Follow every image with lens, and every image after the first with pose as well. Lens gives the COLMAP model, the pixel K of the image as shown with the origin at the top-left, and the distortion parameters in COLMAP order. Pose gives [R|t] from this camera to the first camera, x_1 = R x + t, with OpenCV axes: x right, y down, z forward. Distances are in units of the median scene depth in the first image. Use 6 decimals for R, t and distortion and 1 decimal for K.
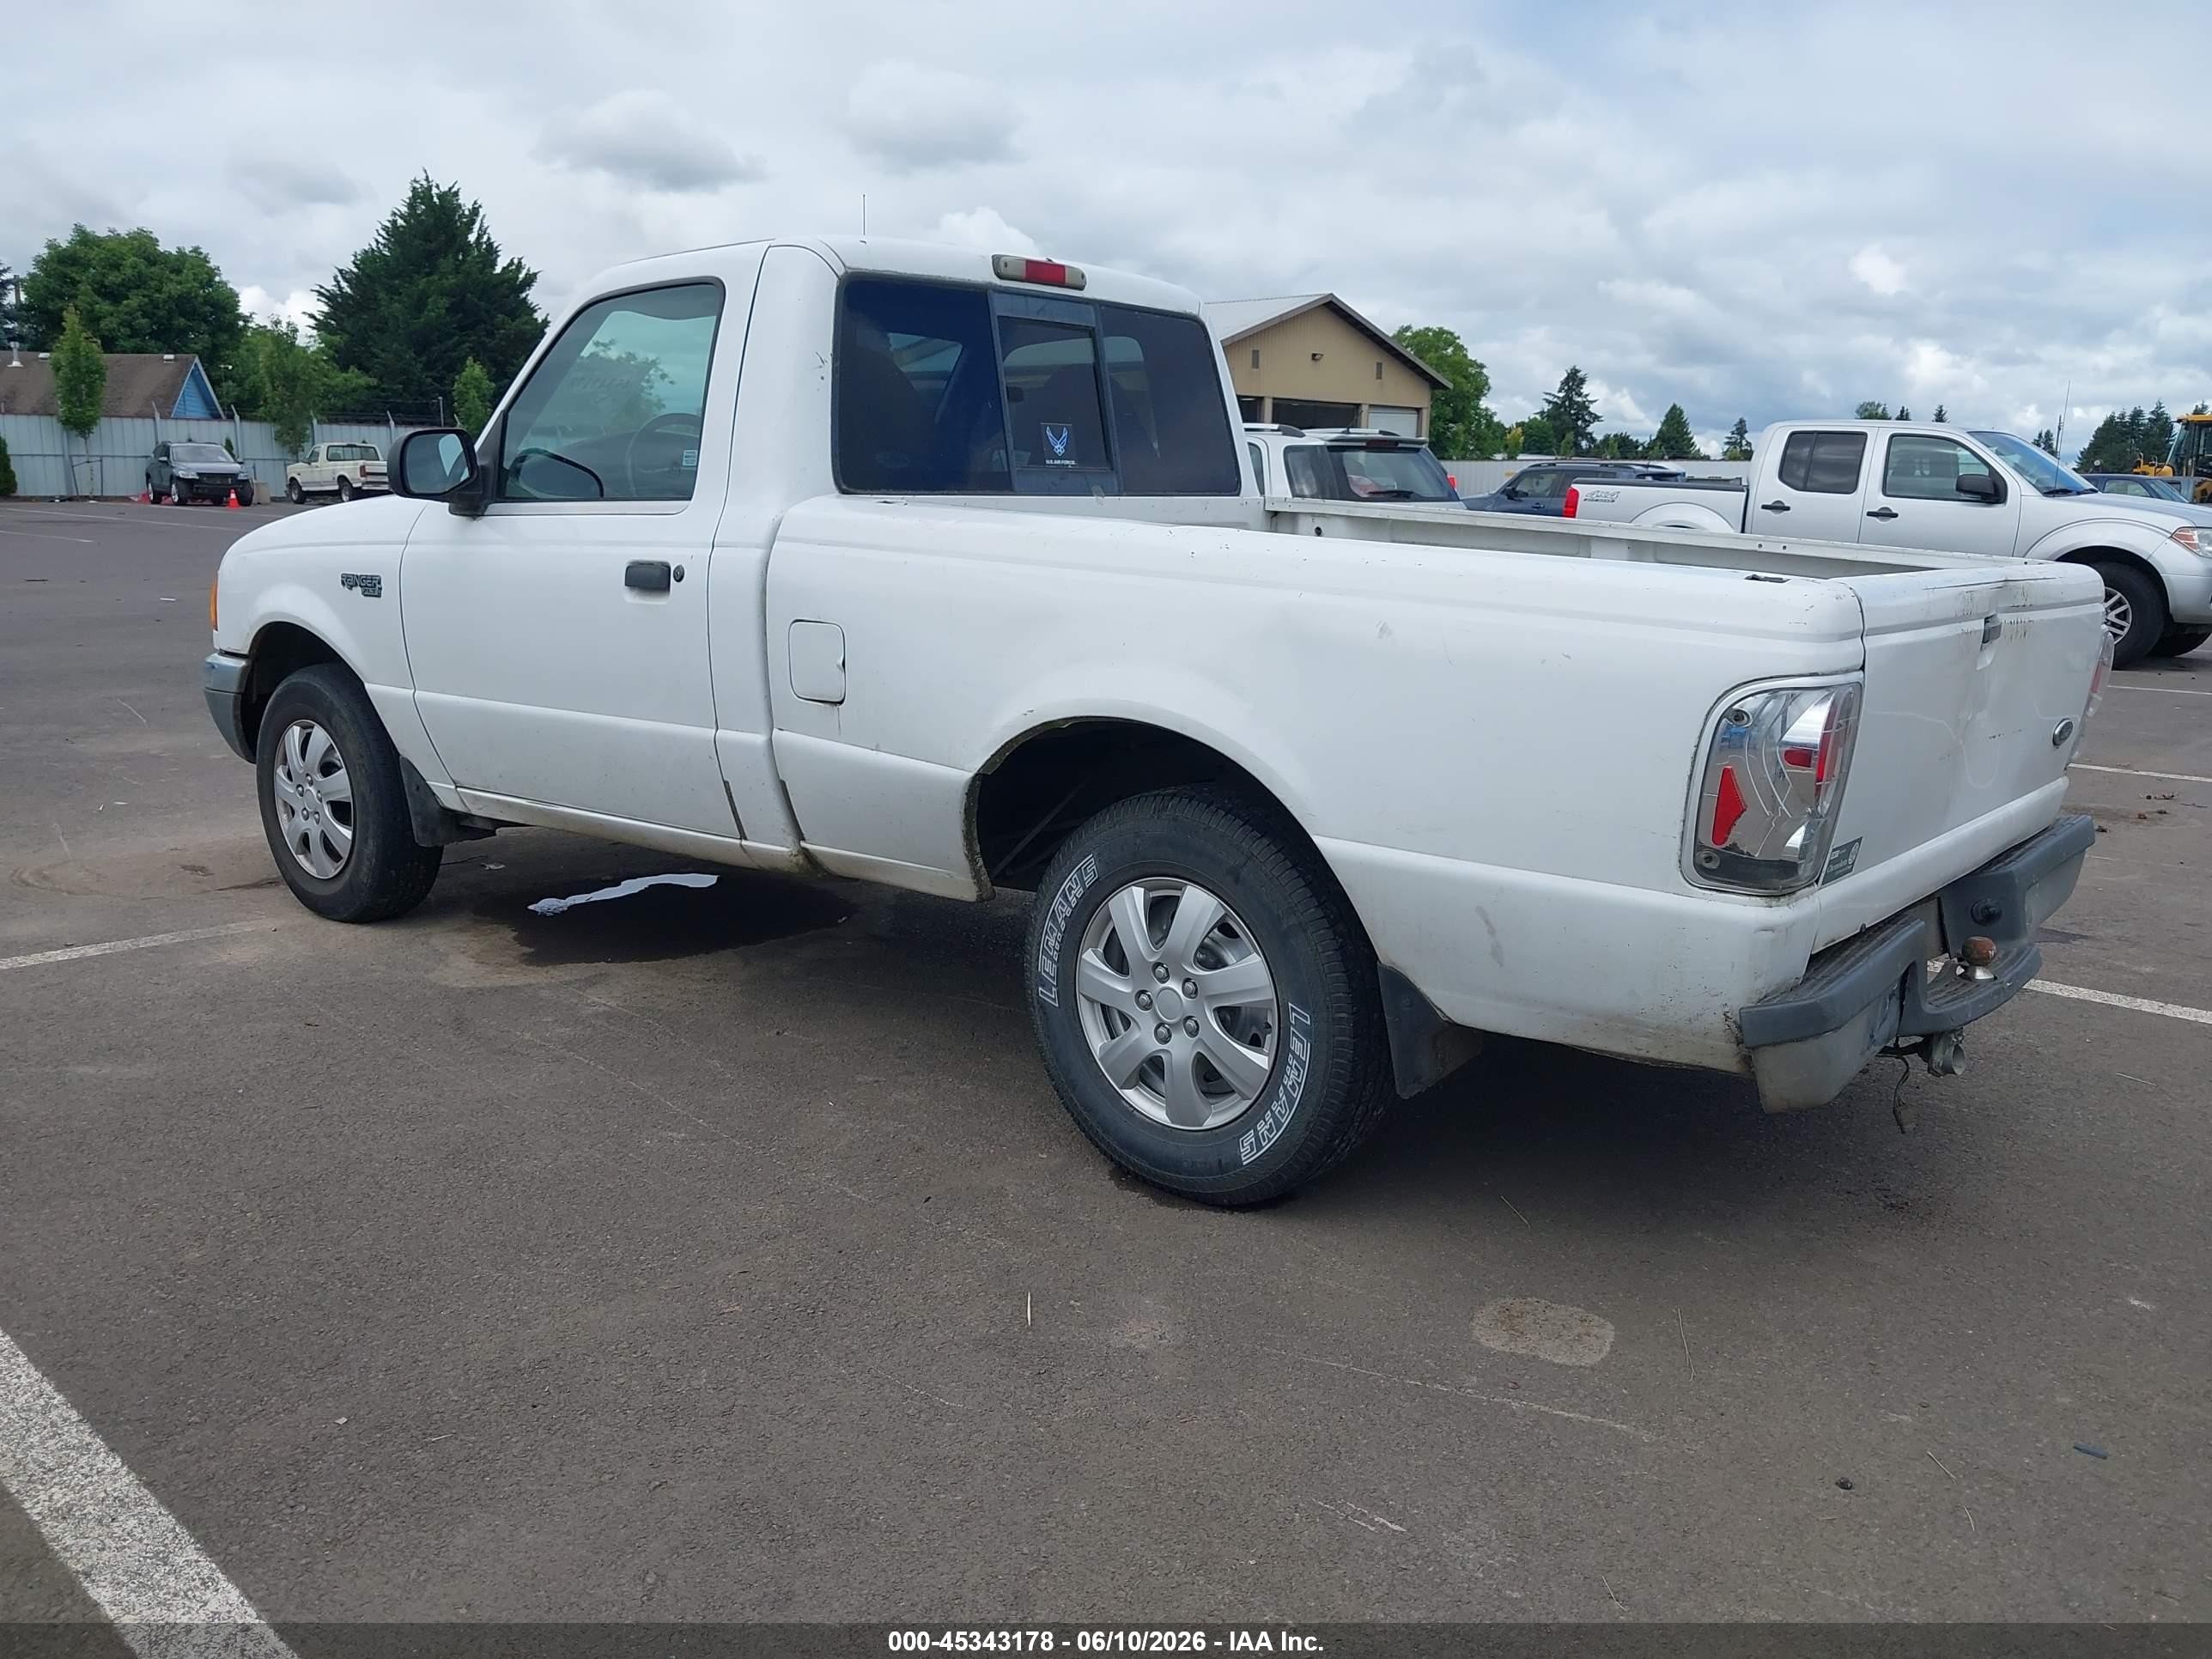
lens RADIAL K [[1711.6, 0, 1149.7], [0, 1711.6, 903.3], [0, 0, 1]] dist [0.022675, -0.034091]
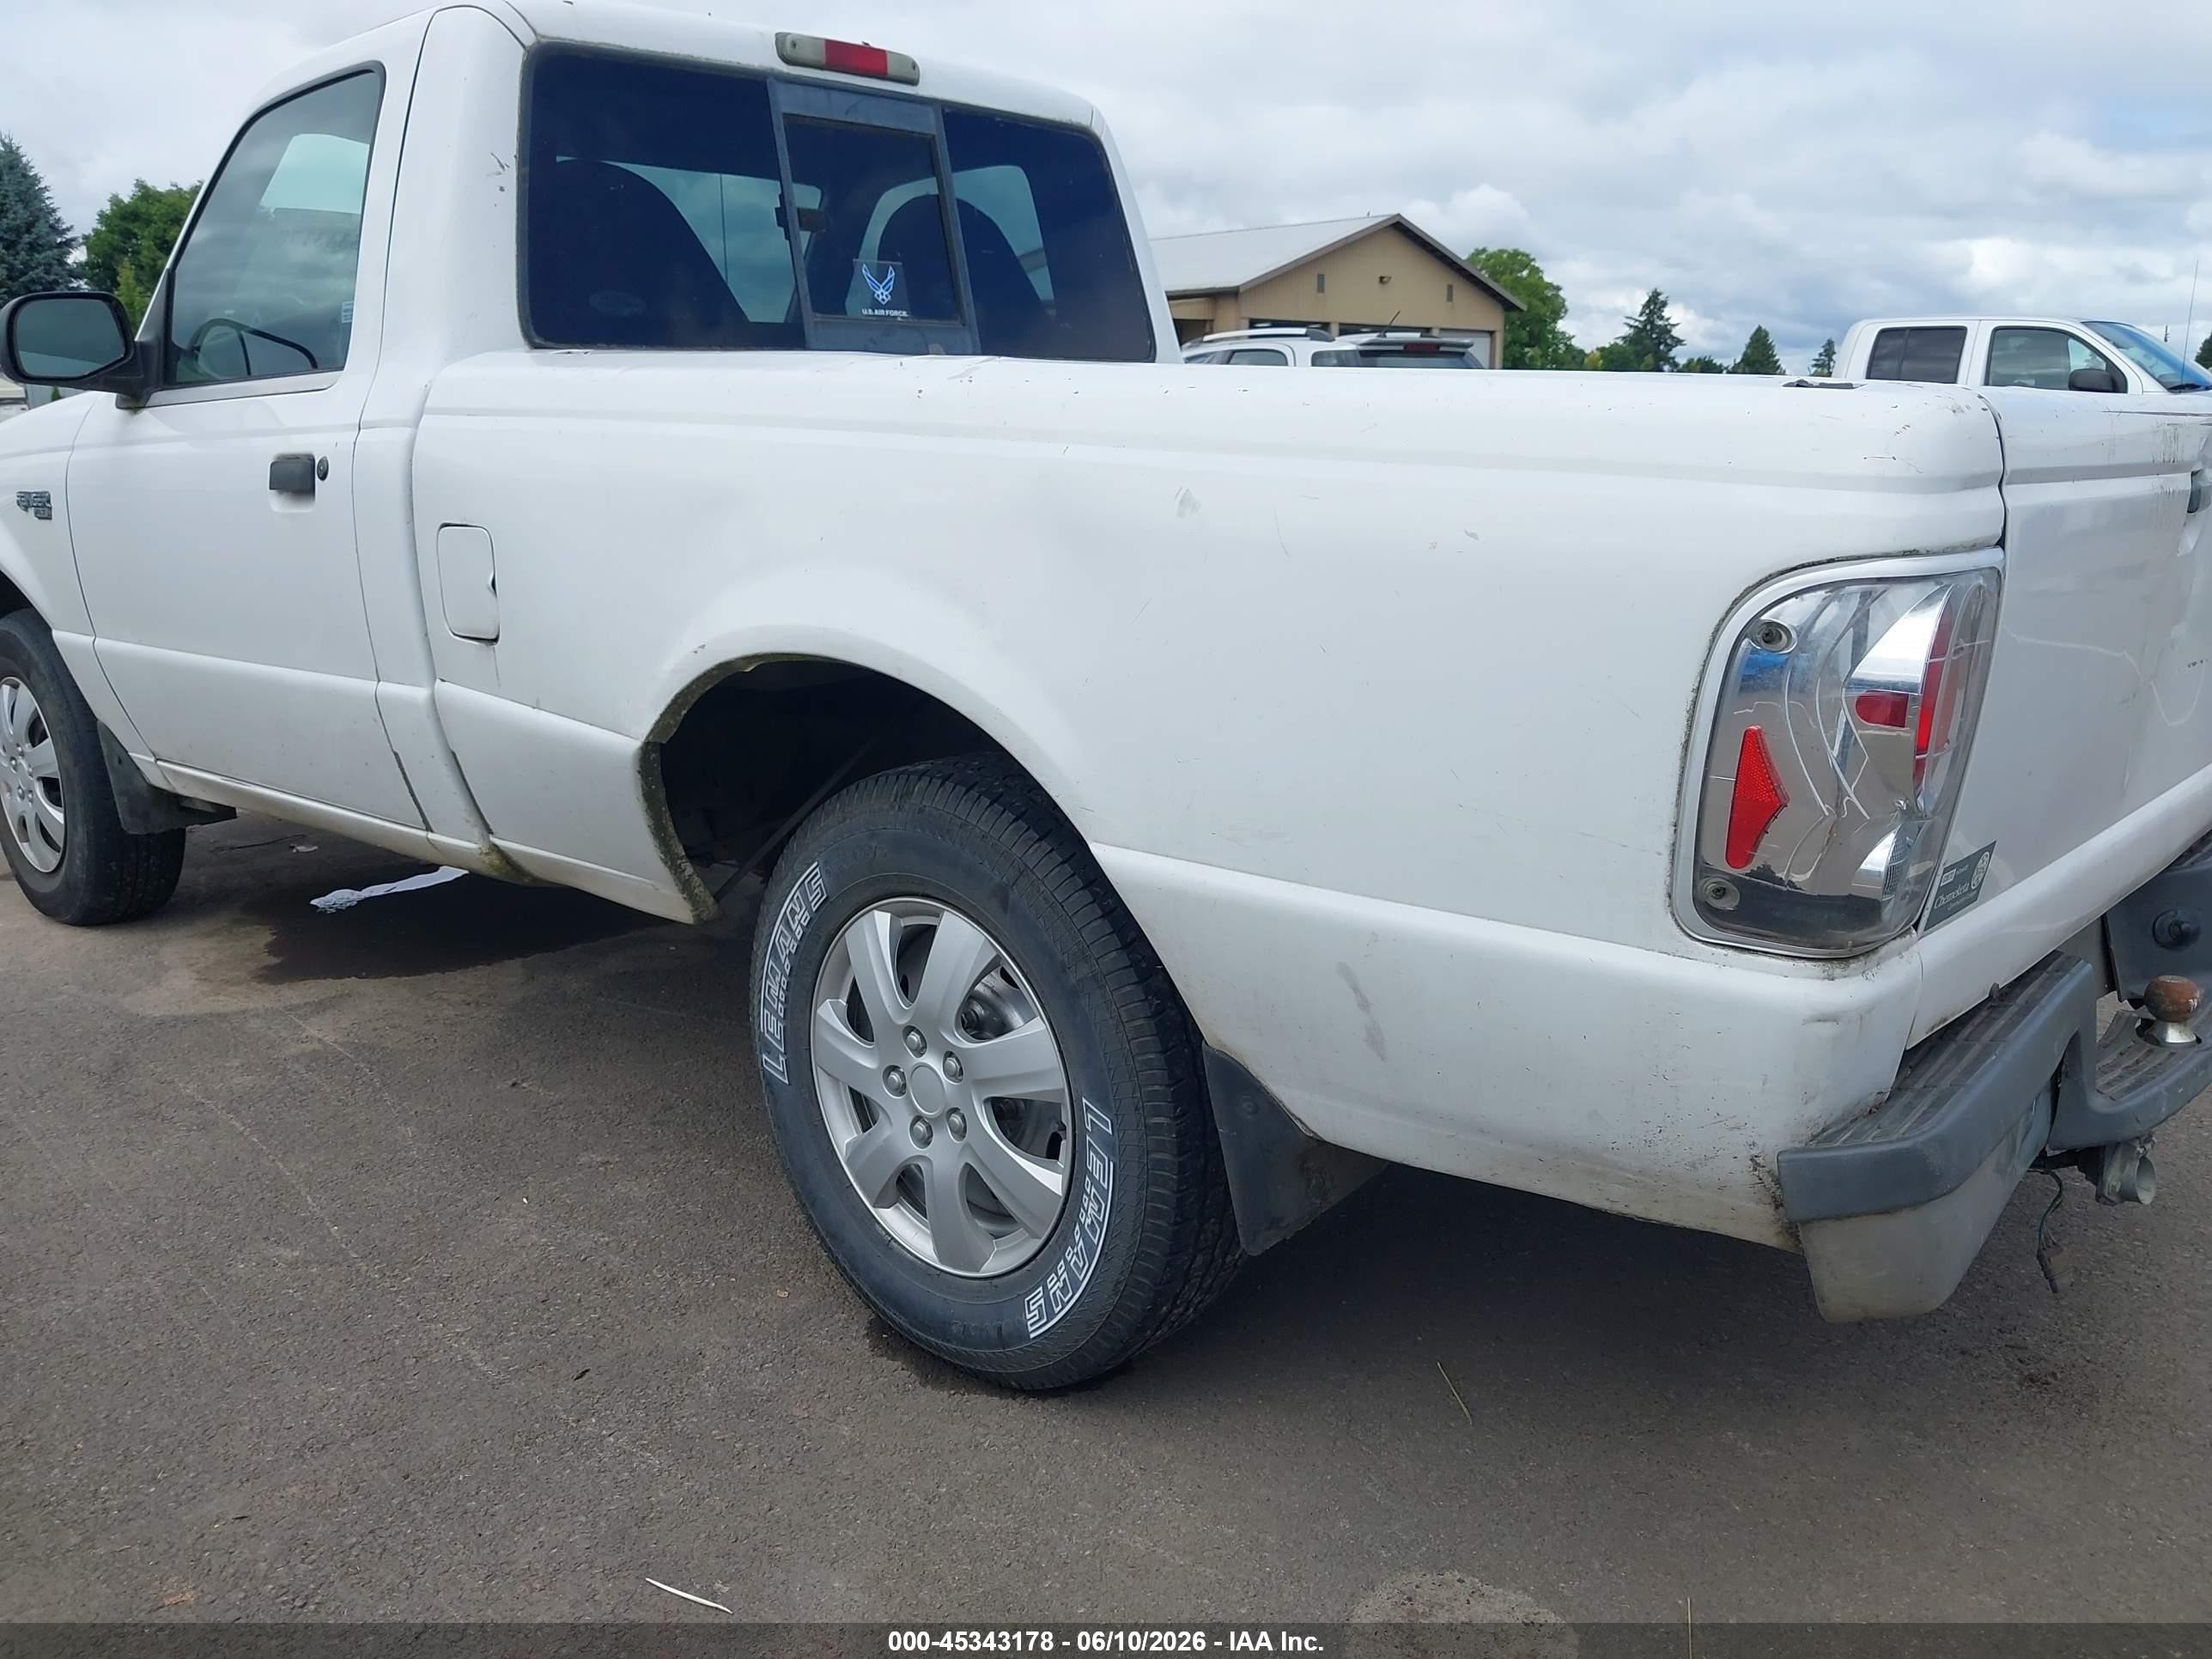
lens RADIAL K [[1725.1, 0, 1151.0], [0, 1725.1, 889.2], [0, 0, 1]] dist [-0.000755, -0.009493]
pose [[0.998986, -0.010512, -0.043766, 0.092778], [0.011641, 0.999604, 0.025621, -0.024945], [0.043480, -0.026104, 0.998713, 0.244345]]
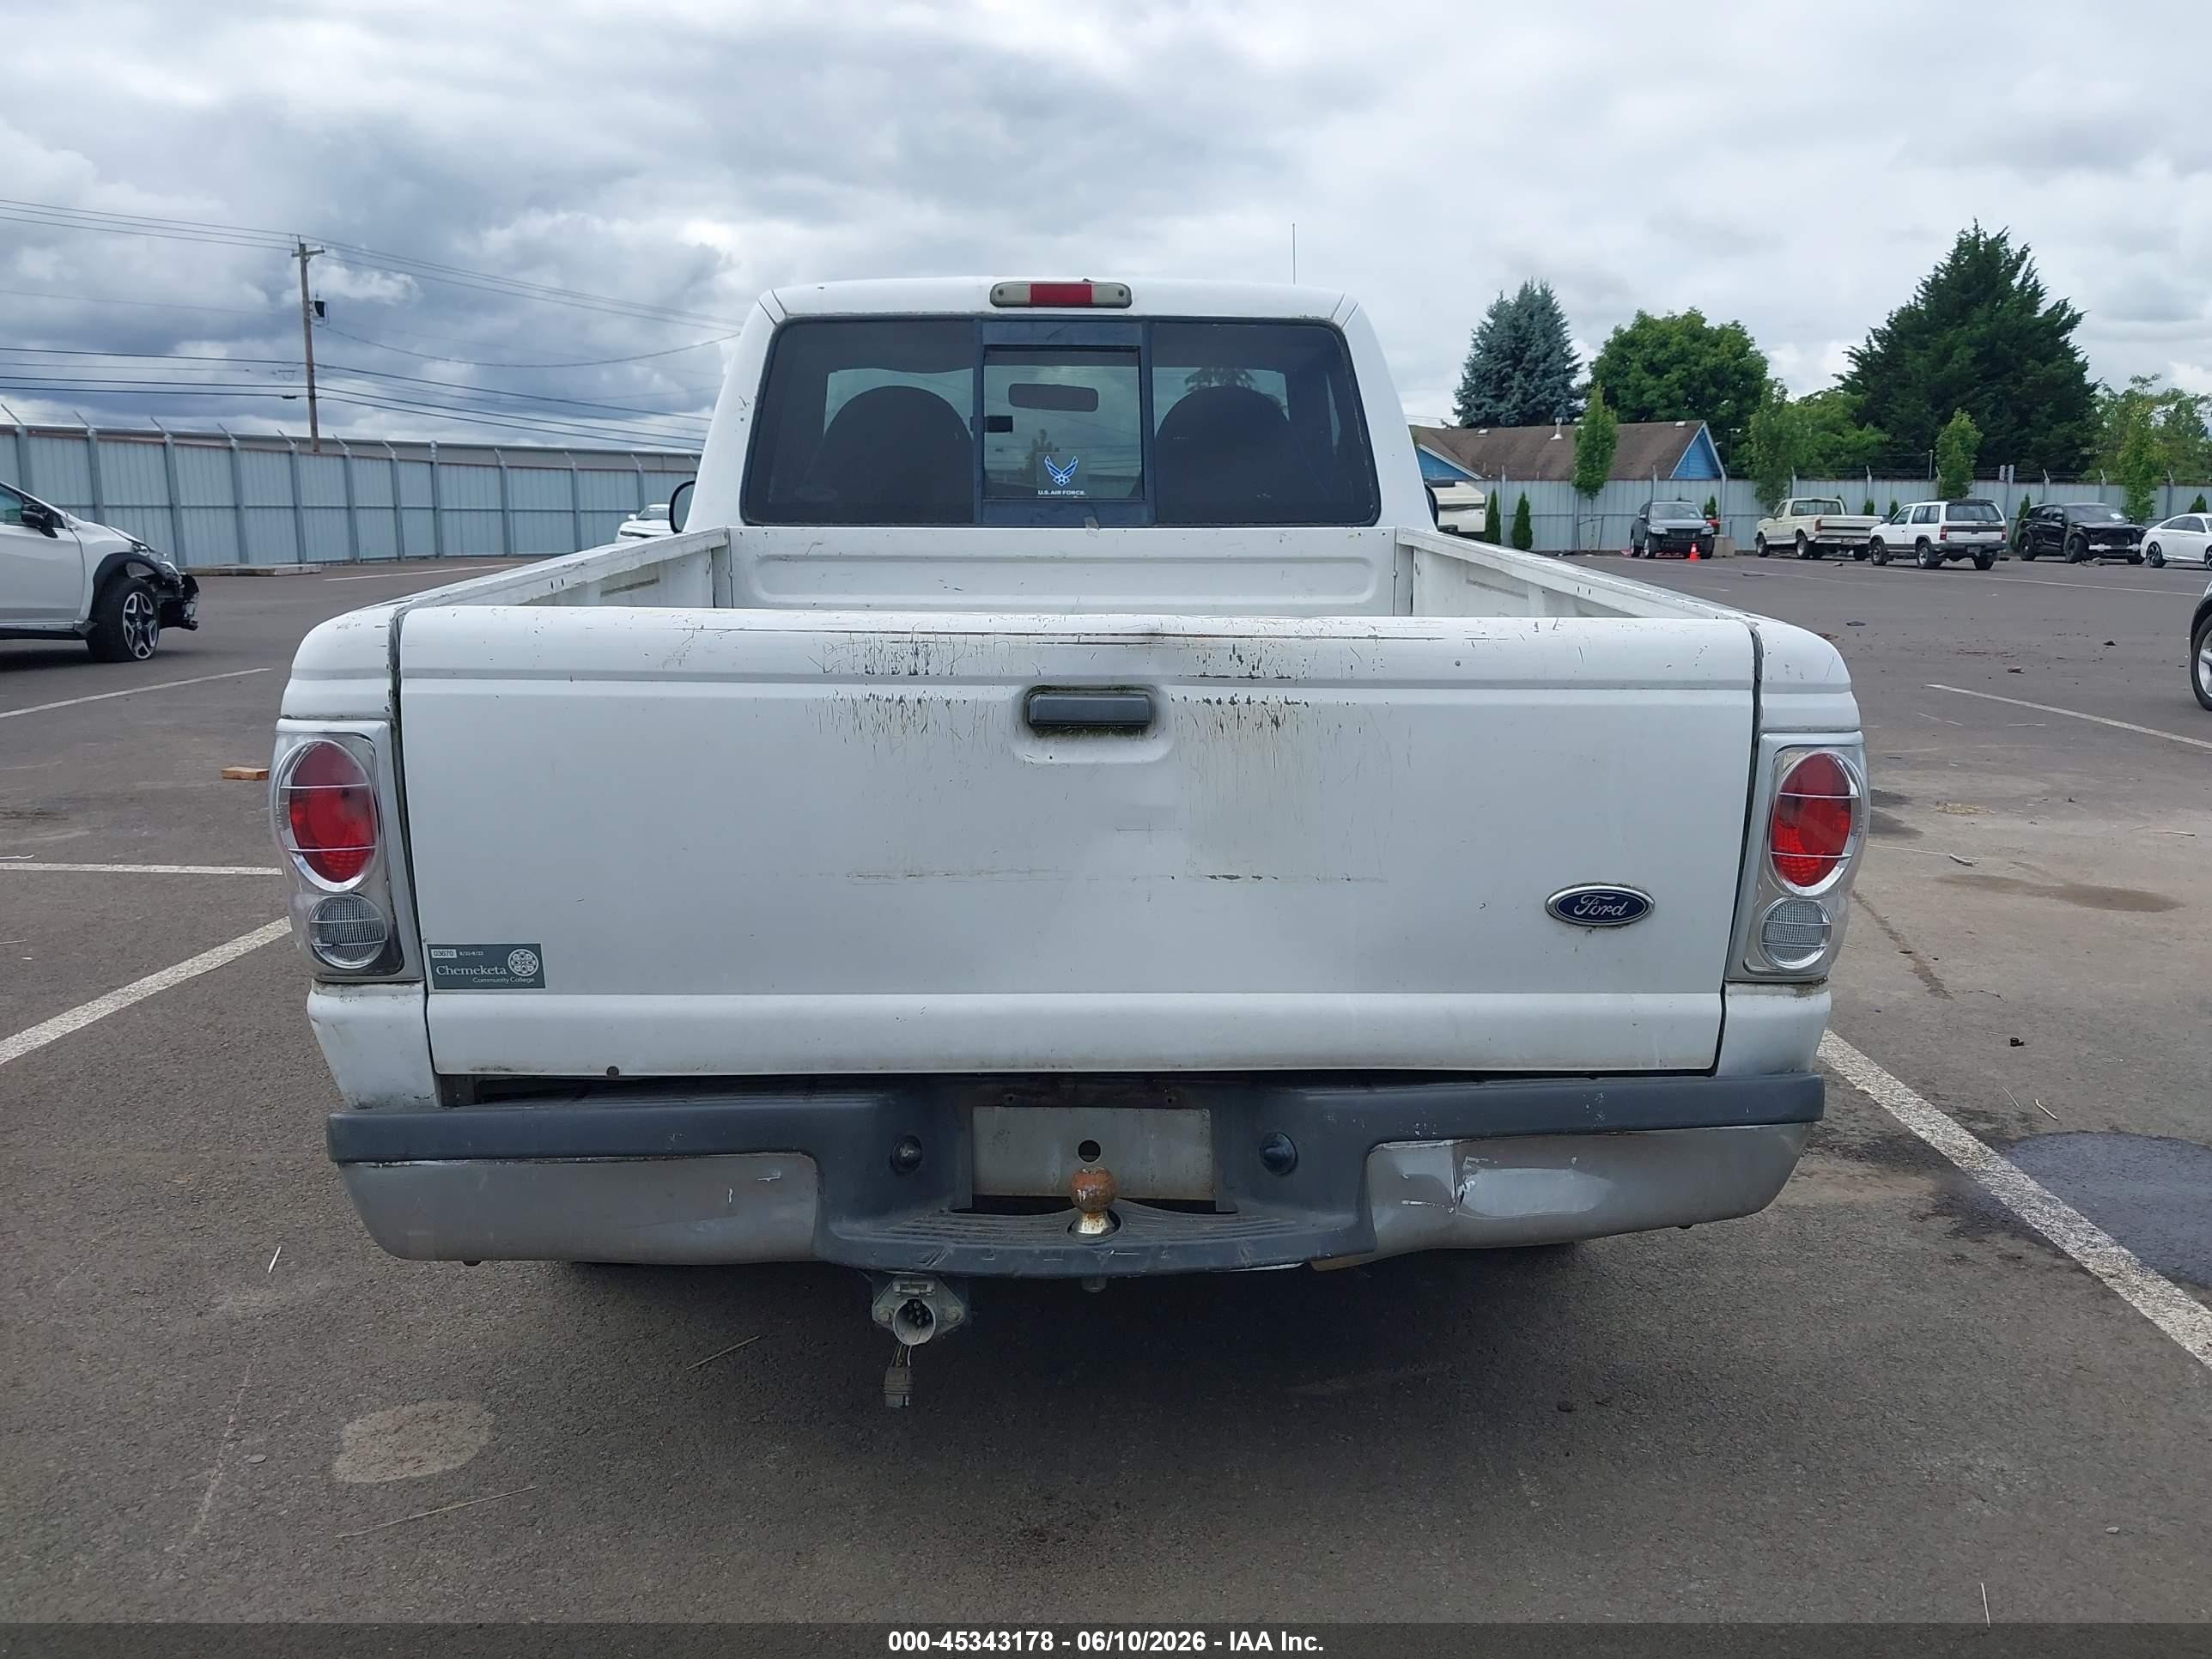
lens RADIAL K [[1726.9, 0, 1153.9], [0, 1726.9, 910.5], [0, 0, 1]] dist [-0.002407, 0.010266]
pose [[0.676011, 0.149563, -0.721554, 0.693658], [-0.169351, 0.984509, 0.045406, -0.082102], [0.717167, 0.091501, 0.690868, 0.397517]]
